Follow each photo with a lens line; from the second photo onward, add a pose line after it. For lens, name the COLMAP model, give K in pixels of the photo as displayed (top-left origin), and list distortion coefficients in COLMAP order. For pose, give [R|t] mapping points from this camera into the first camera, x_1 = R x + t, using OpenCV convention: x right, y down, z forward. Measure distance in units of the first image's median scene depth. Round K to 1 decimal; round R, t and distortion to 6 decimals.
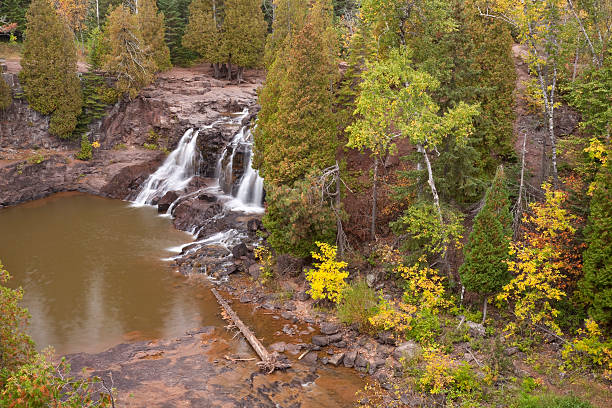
lens RADIAL K [[675.3, 0, 307.4], [0, 675.3, 203.2], [0, 0, 1]] dist [-0.103440, 0.000000]
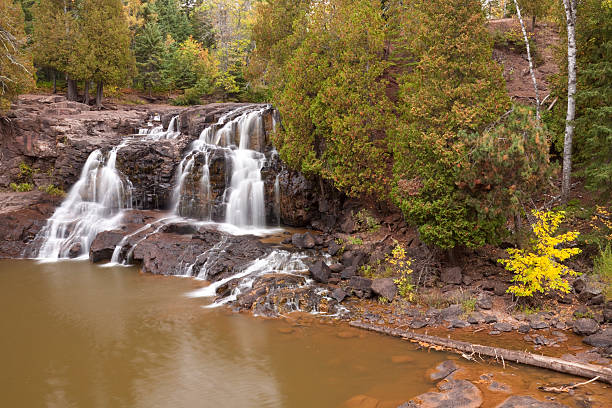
lens RADIAL K [[675.3, 0, 305.7], [0, 675.3, 207.3], [0, 0, 1]] dist [-0.103440, 0.000000]
pose [[0.893606, -0.104081, 0.436618, -0.293485], [0.156528, 0.983939, -0.085808, 0.044869], [-0.420675, 0.145022, 0.895545, 0.281264]]
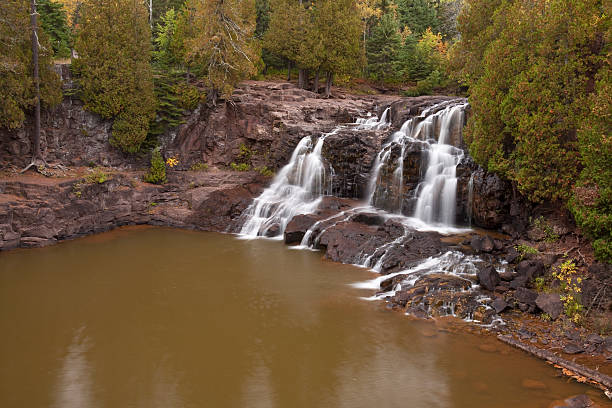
lens RADIAL K [[675.3, 0, 305.4], [0, 675.3, 203.9], [0, 0, 1]] dist [-0.103440, 0.000000]
pose [[0.997578, -0.020442, 0.066479, -0.228263], [0.028083, 0.992839, -0.116117, 0.049691], [-0.063629, 0.117702, 0.991008, 0.272527]]
